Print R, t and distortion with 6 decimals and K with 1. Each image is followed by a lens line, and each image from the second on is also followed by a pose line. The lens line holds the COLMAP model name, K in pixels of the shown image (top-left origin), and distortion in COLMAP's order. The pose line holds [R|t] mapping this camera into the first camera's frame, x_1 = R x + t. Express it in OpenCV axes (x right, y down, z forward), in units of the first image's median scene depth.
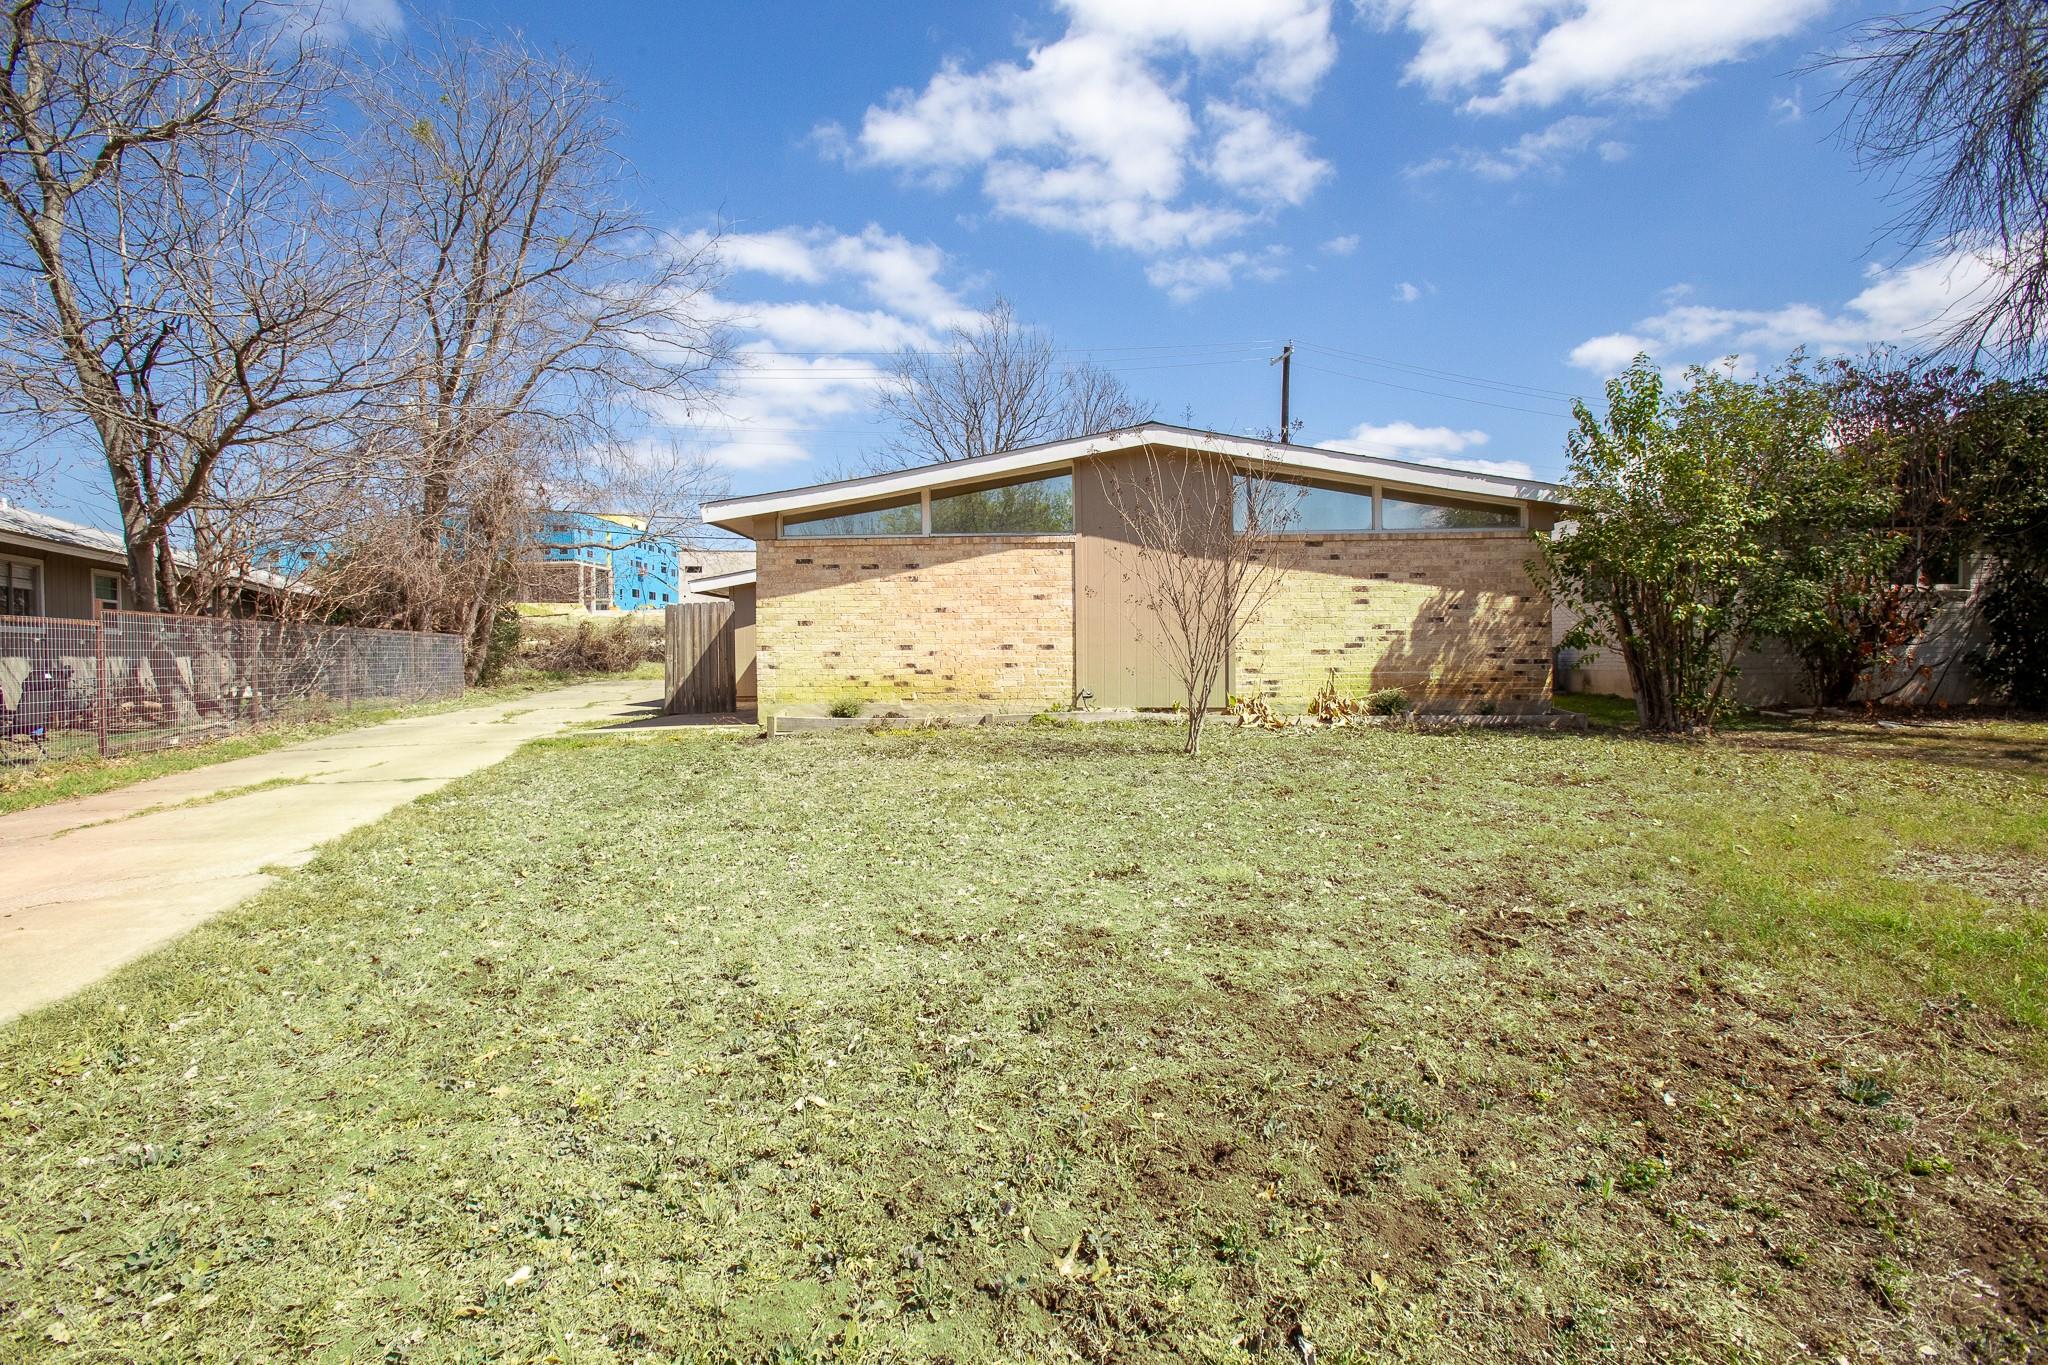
lens RADIAL K [[928.9, 0, 1004.4], [0, 928.9, 681.9], [0, 0, 1]] dist [-0.000547, -0.000412]
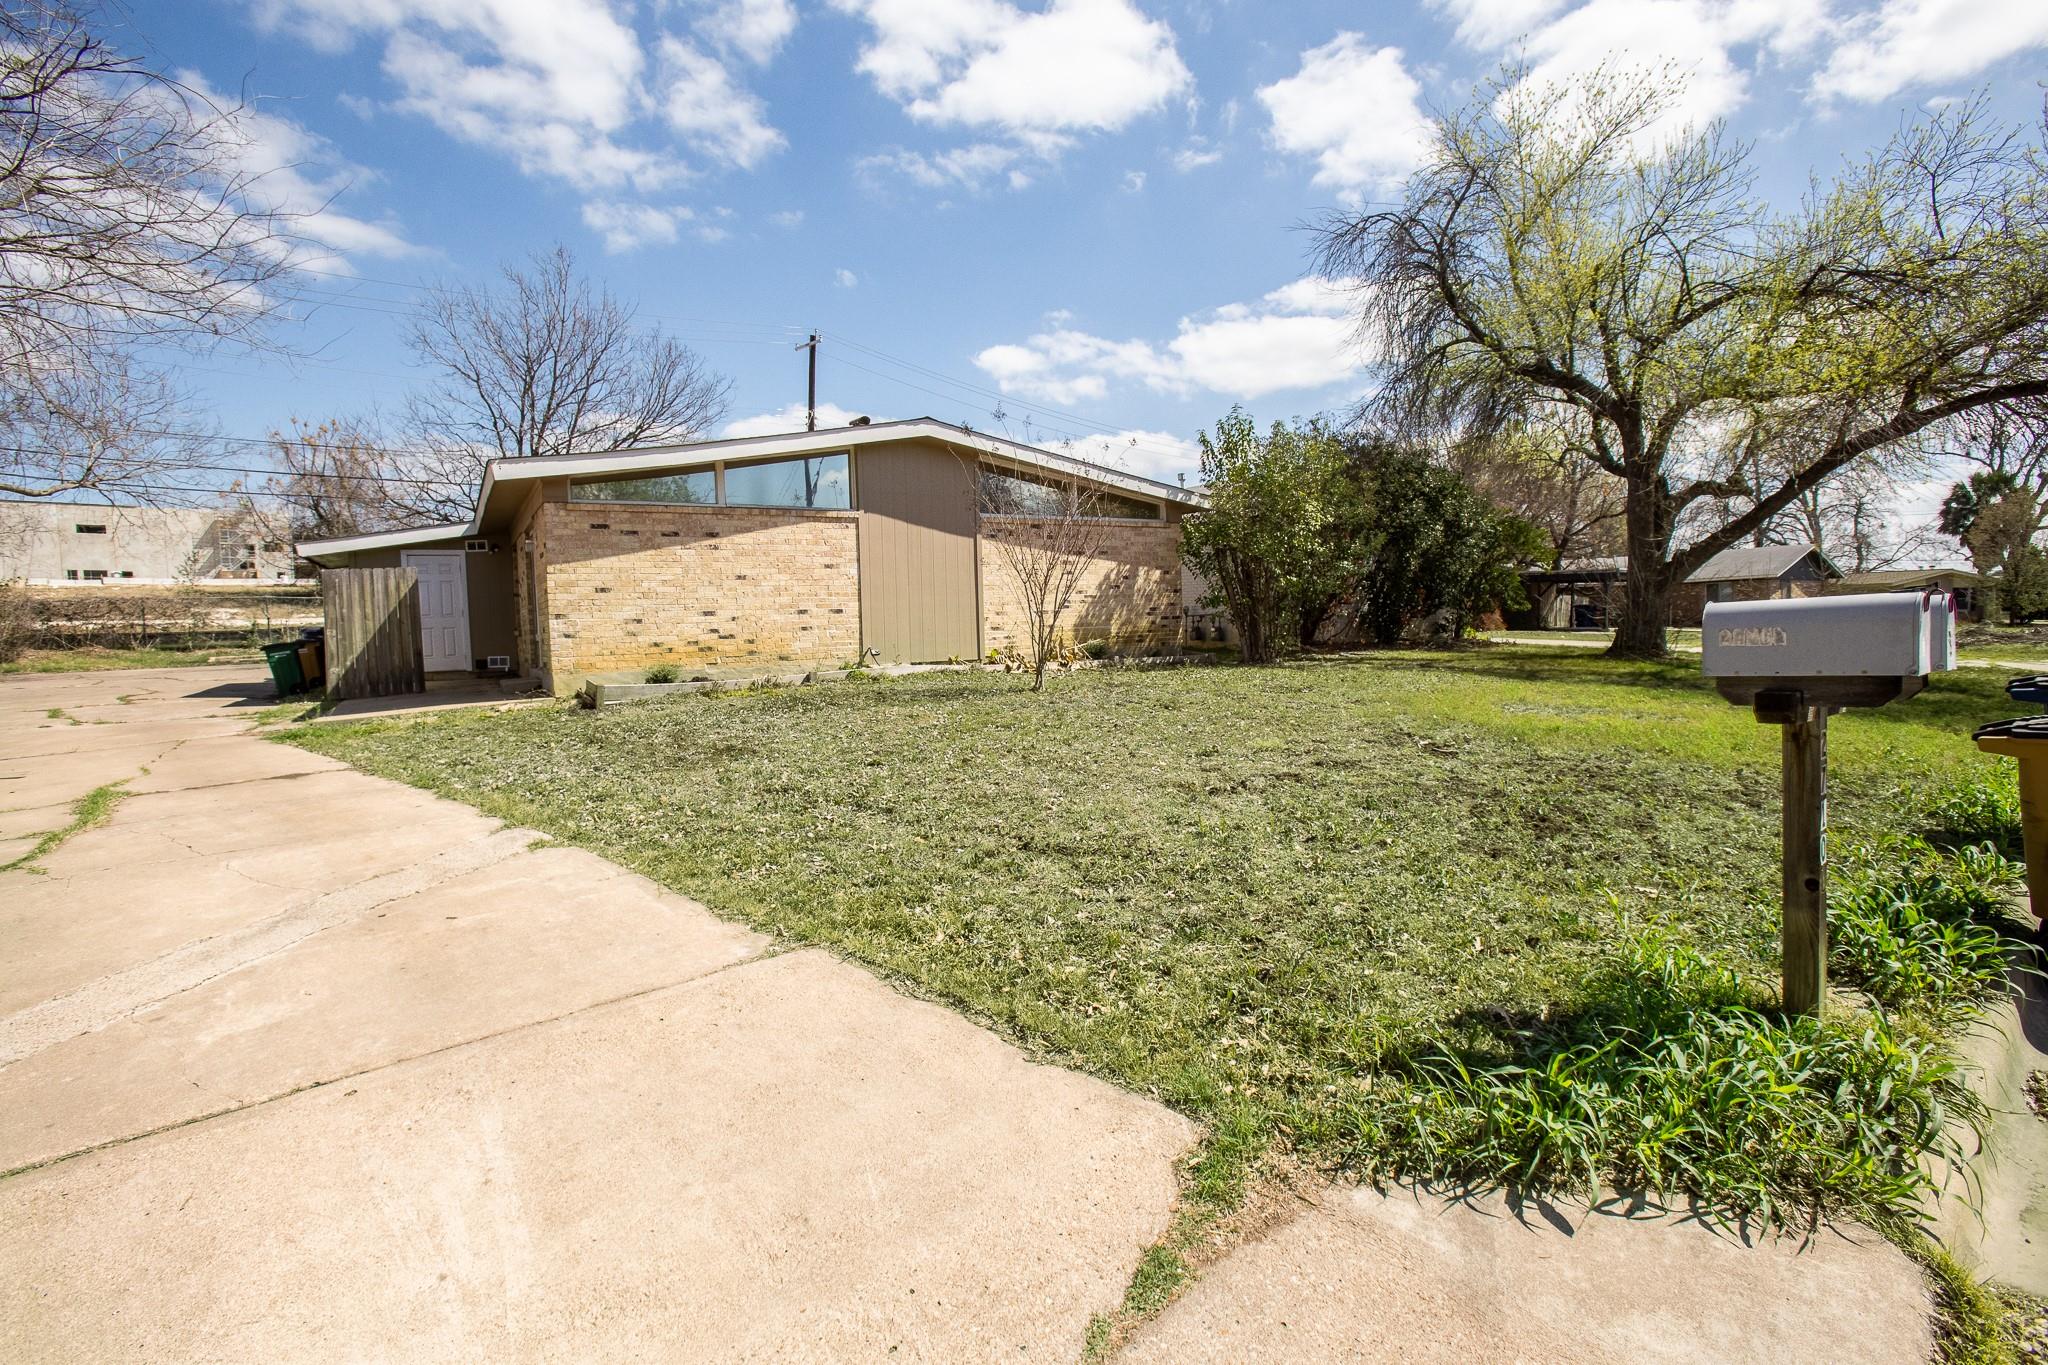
lens RADIAL K [[928.9, 0, 1004.4], [0, 928.9, 681.9], [0, 0, 1]] dist [-0.000547, -0.000412]
pose [[0.853992, -0.052227, 0.517658, -0.364328], [0.036496, 0.998512, 0.040531, 0.008983], [-0.519005, -0.015721, 0.854627, -0.055265]]
